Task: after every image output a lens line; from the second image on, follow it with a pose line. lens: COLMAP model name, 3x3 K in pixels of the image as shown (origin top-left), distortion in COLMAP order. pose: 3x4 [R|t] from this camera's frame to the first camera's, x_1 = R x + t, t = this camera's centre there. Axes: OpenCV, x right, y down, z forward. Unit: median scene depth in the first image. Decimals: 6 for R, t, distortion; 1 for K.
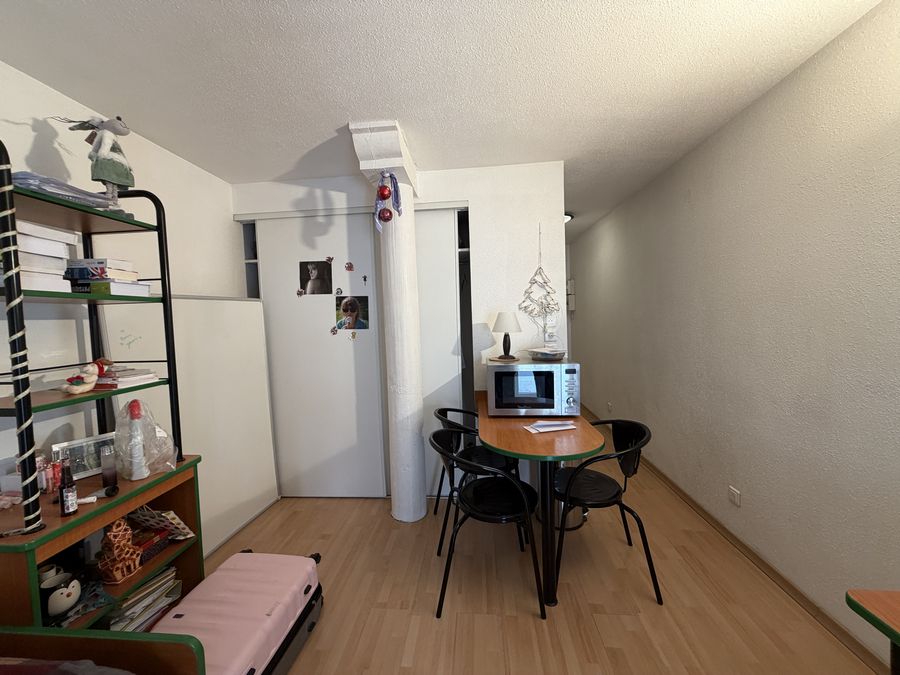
lens RADIAL K [[356.2, 0, 447.2], [0, 356.2, 336.2], [0, 0, 1]] dist [-0.000509, 0.000000]
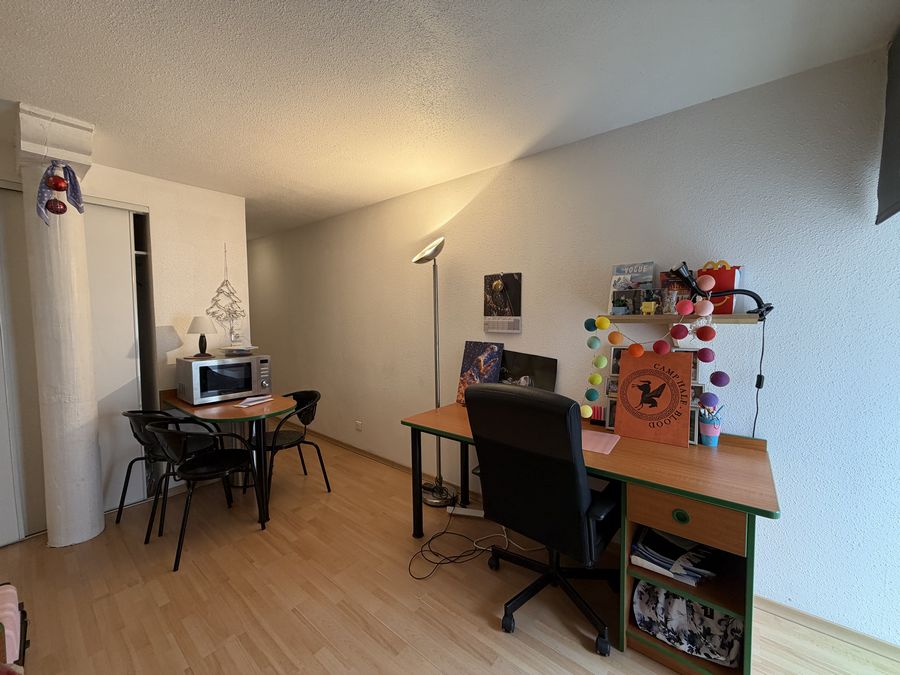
lens RADIAL K [[356.2, 0, 447.2], [0, 356.2, 336.2], [0, 0, 1]] dist [-0.000509, 0.000000]
pose [[0.560642, -0.016845, 0.827887, -0.382304], [0.028662, 0.999589, 0.000929, 0.020753], [-0.827562, 0.023208, 0.560894, -0.344195]]
